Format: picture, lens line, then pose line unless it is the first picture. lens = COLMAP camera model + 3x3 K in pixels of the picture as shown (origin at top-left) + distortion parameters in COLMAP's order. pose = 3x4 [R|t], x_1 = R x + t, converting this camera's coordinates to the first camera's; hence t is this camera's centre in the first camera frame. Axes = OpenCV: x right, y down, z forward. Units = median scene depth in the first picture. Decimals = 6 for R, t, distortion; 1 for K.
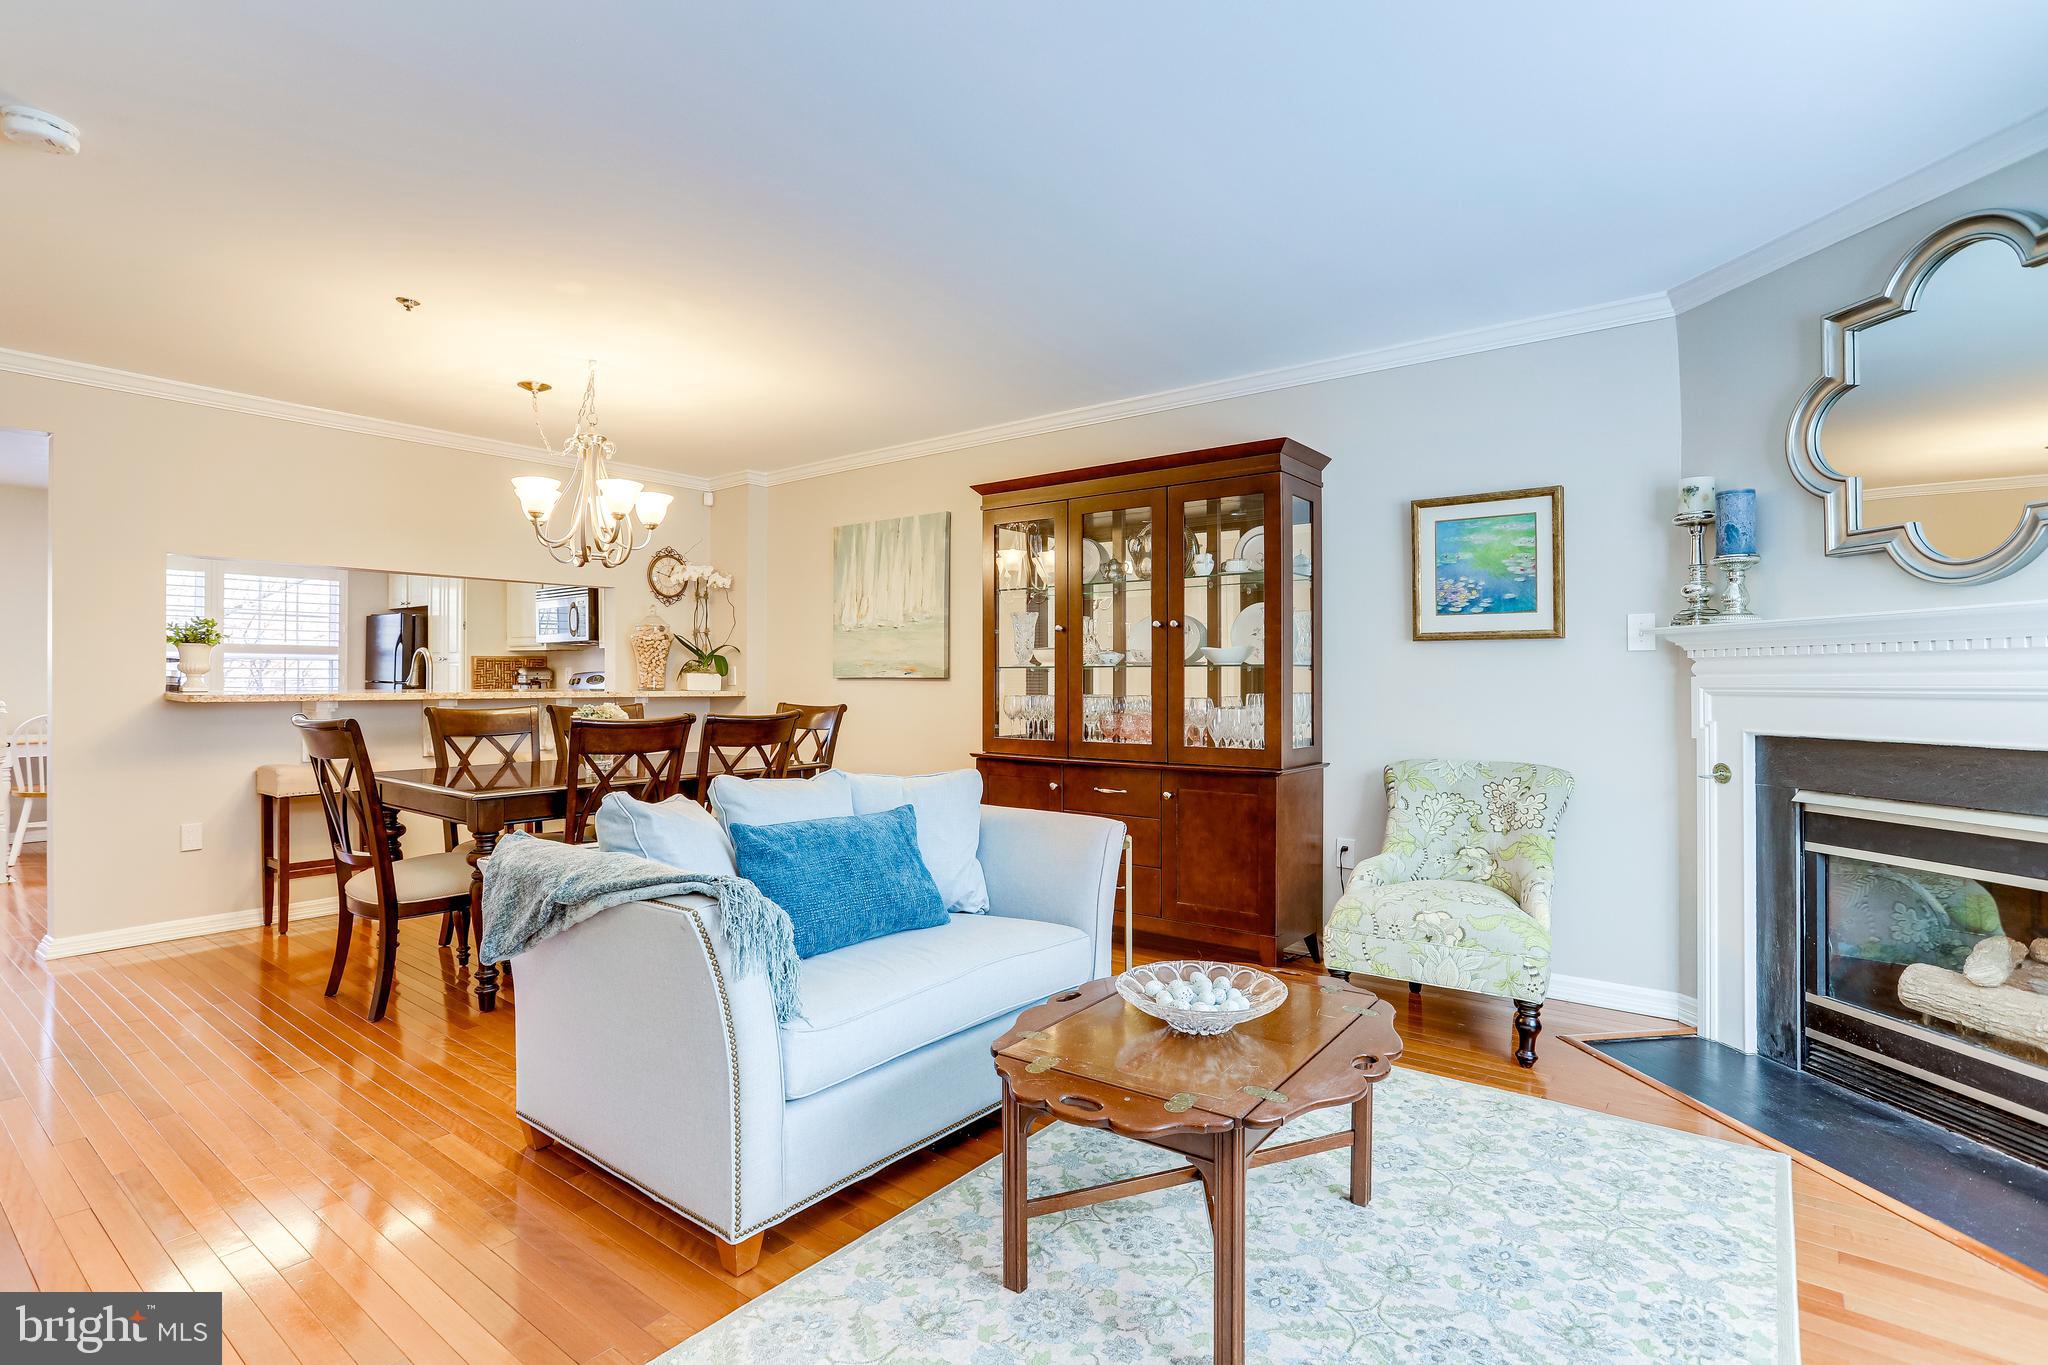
lens RADIAL K [[985.8, 0, 1023.3], [0, 985.8, 677.8], [0, 0, 1]] dist [-0.044973, 0.026569]
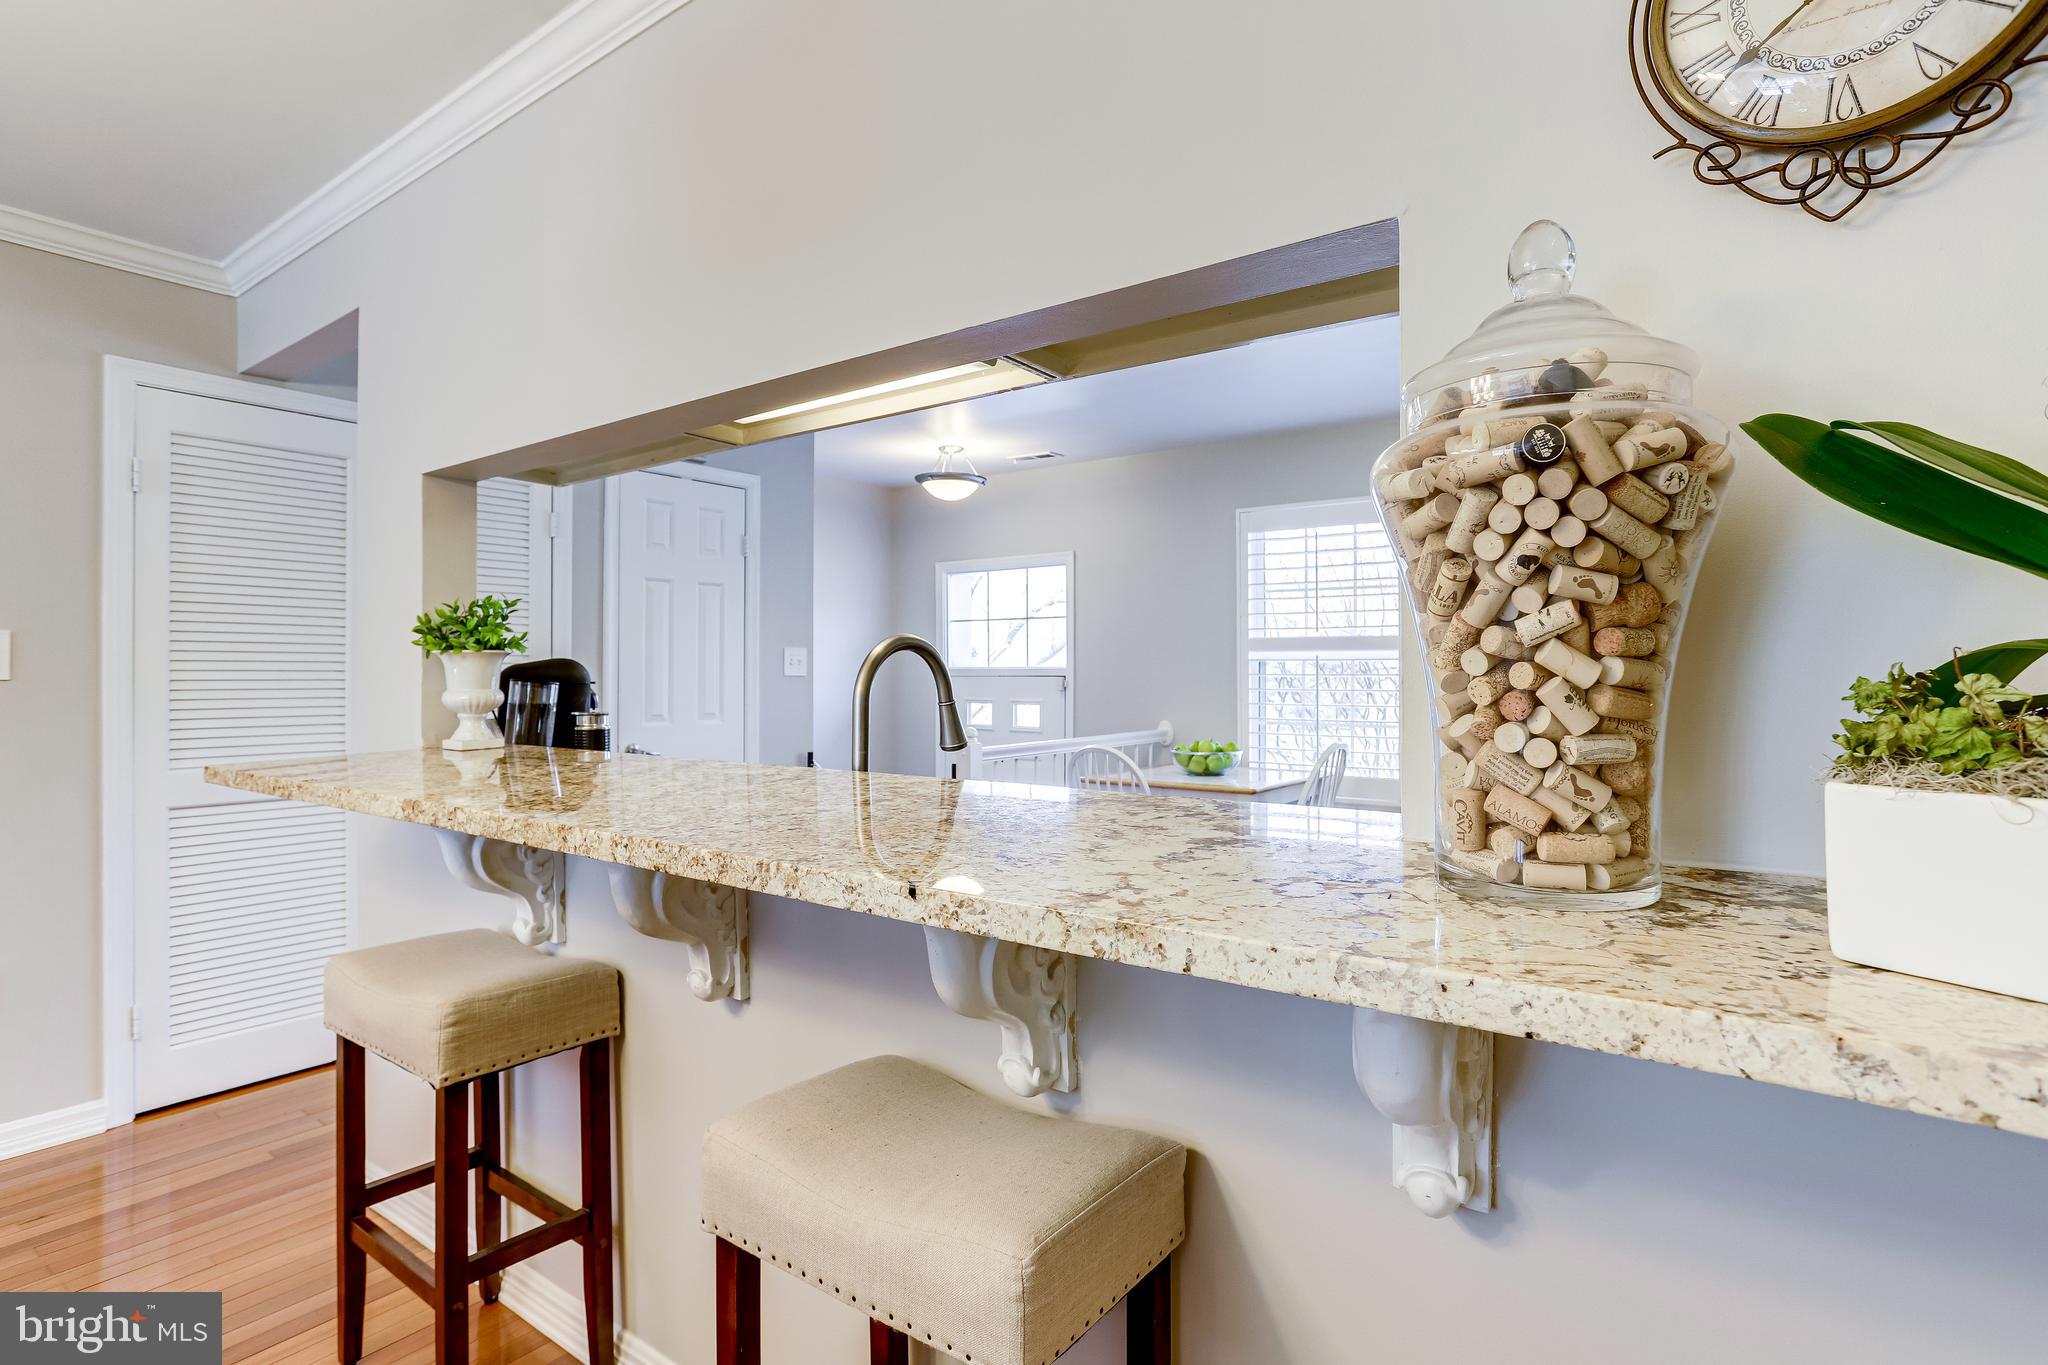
lens RADIAL K [[1026.6, 0, 1022.0], [0, 1026.6, 668.8], [0, 0, 1]] dist [-0.054587, 0.029636]
pose [[0.026268, -0.004509, -0.999645, -0.401665], [0.005813, 0.999974, -0.004358, -0.027206], [0.999638, -0.005696, 0.026294, 1.495352]]
